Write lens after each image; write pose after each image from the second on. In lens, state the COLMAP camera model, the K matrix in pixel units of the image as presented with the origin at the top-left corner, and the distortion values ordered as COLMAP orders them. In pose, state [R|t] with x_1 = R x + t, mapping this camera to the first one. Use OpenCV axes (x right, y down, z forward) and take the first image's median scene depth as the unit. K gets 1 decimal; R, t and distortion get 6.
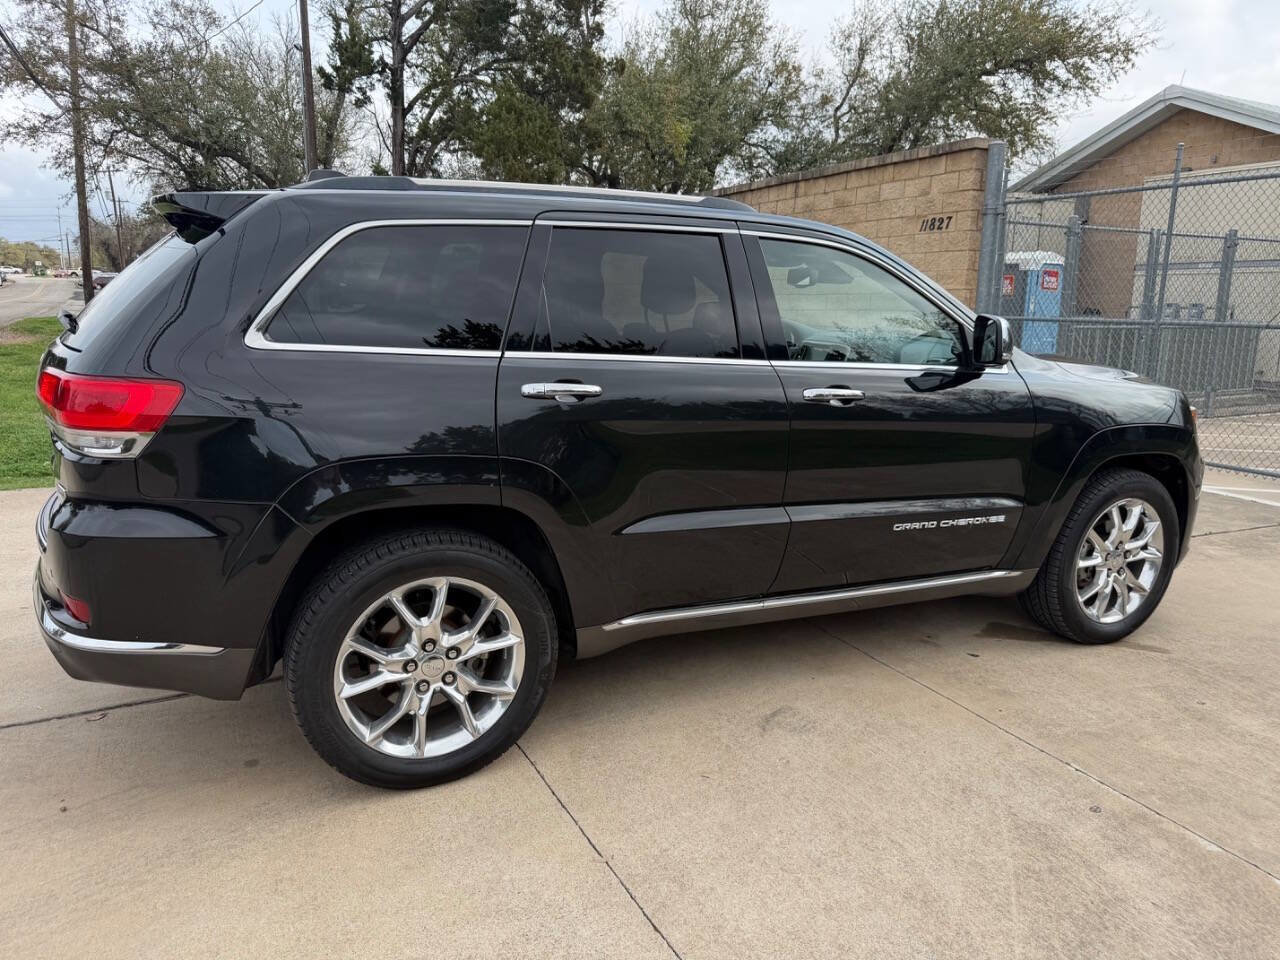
lens RADIAL K [[903.4, 0, 642.7], [0, 903.4, 482.7], [0, 0, 1]] dist [-0.001126, -0.006899]
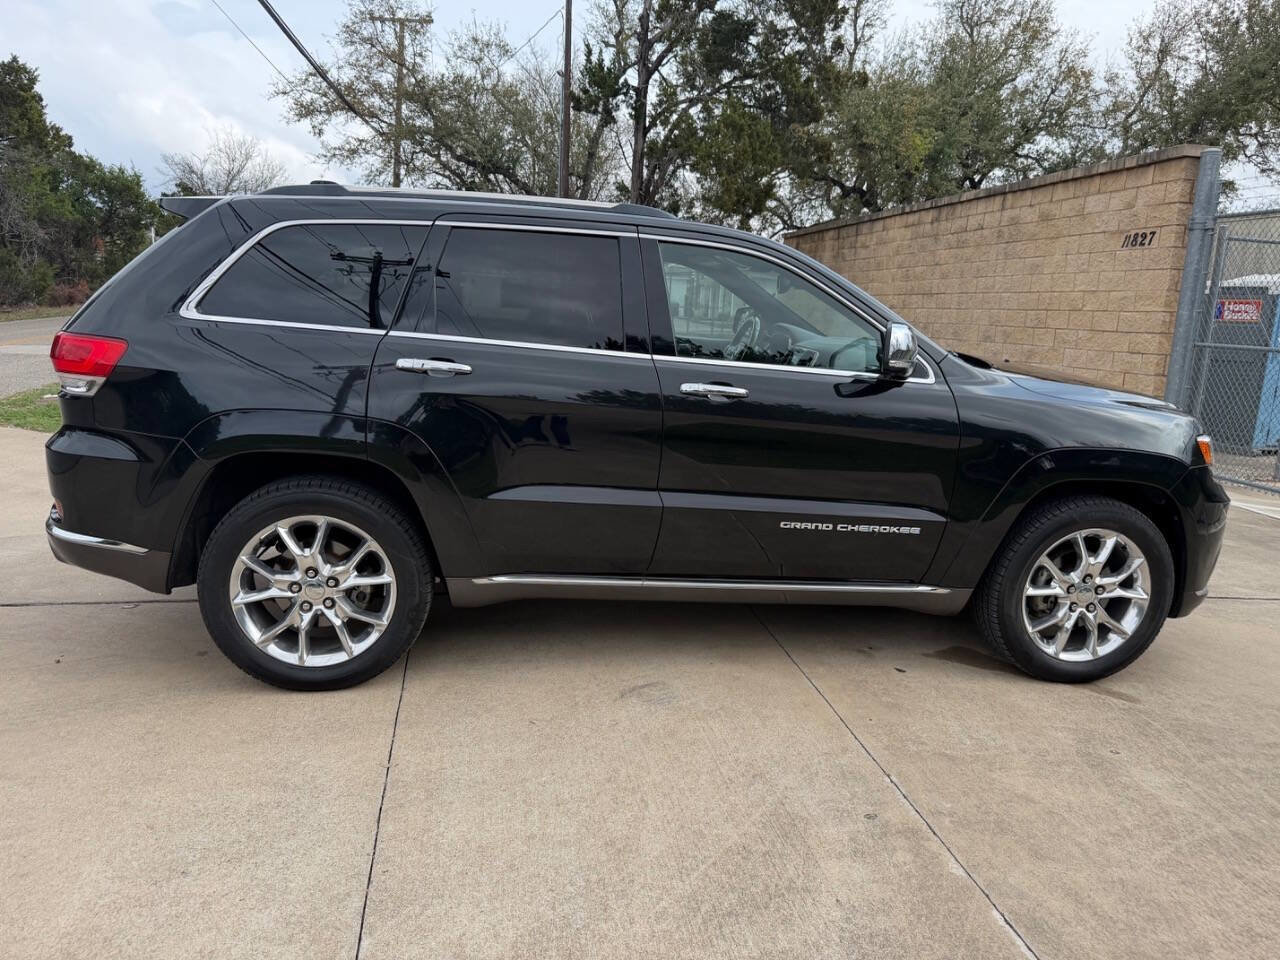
lens RADIAL K [[899.9, 0, 640.0], [0, 899.9, 480.0], [0, 0, 1]] dist [0.000904, -0.009771]
pose [[0.954474, 0.087795, -0.285082, 0.129426], [-0.092461, 0.995712, -0.002922, 0.005193], [0.283603, 0.029148, 0.958499, -0.007900]]
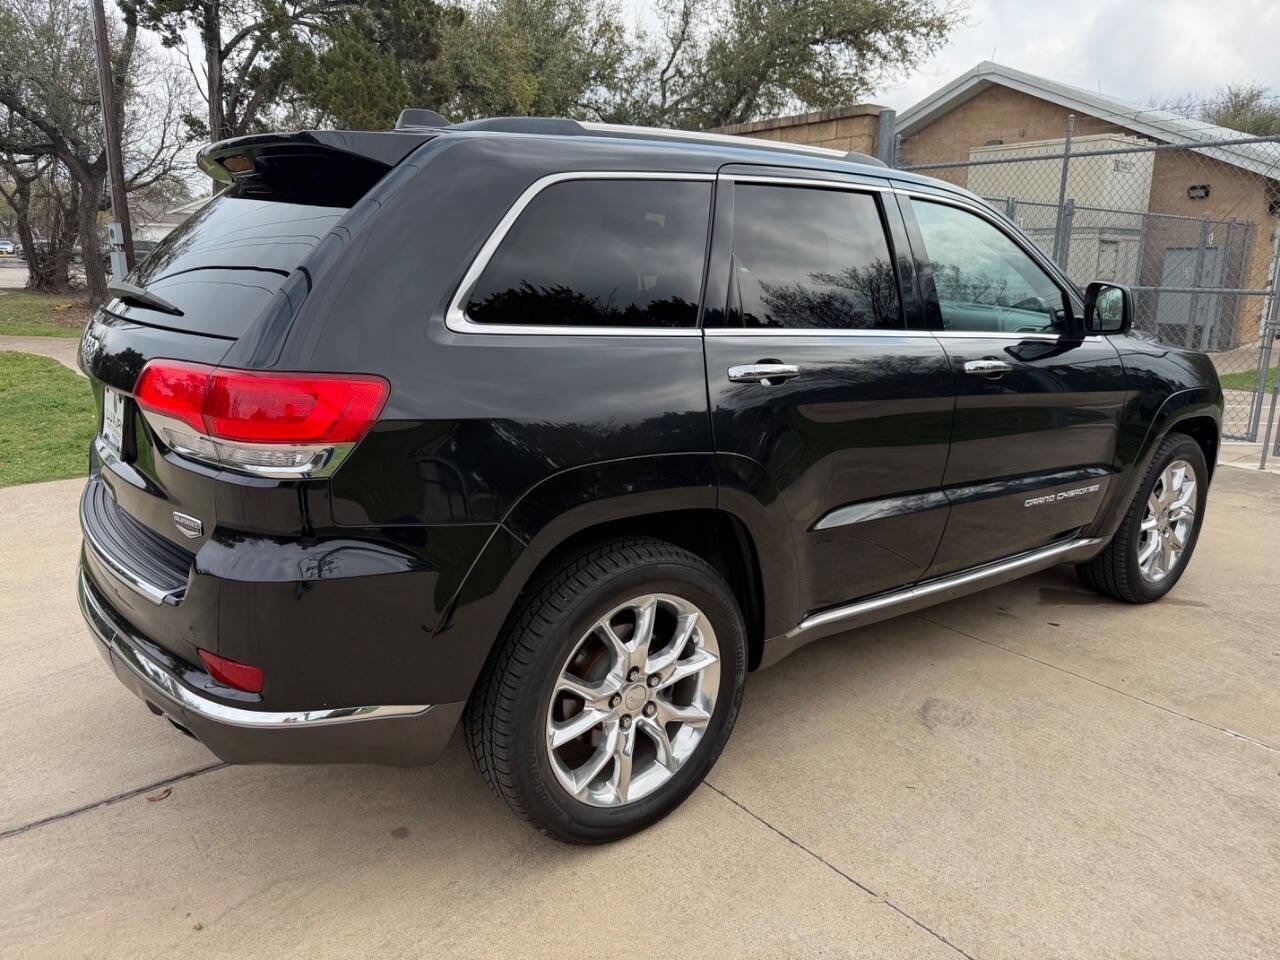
lens RADIAL K [[903.4, 0, 642.7], [0, 903.4, 482.7], [0, 0, 1]] dist [-0.001126, -0.006899]
pose [[0.978976, -0.048830, 0.198045, -0.098260], [0.041456, 0.998290, 0.041213, -0.009244], [-0.199719, -0.032137, 0.979326, 0.041981]]
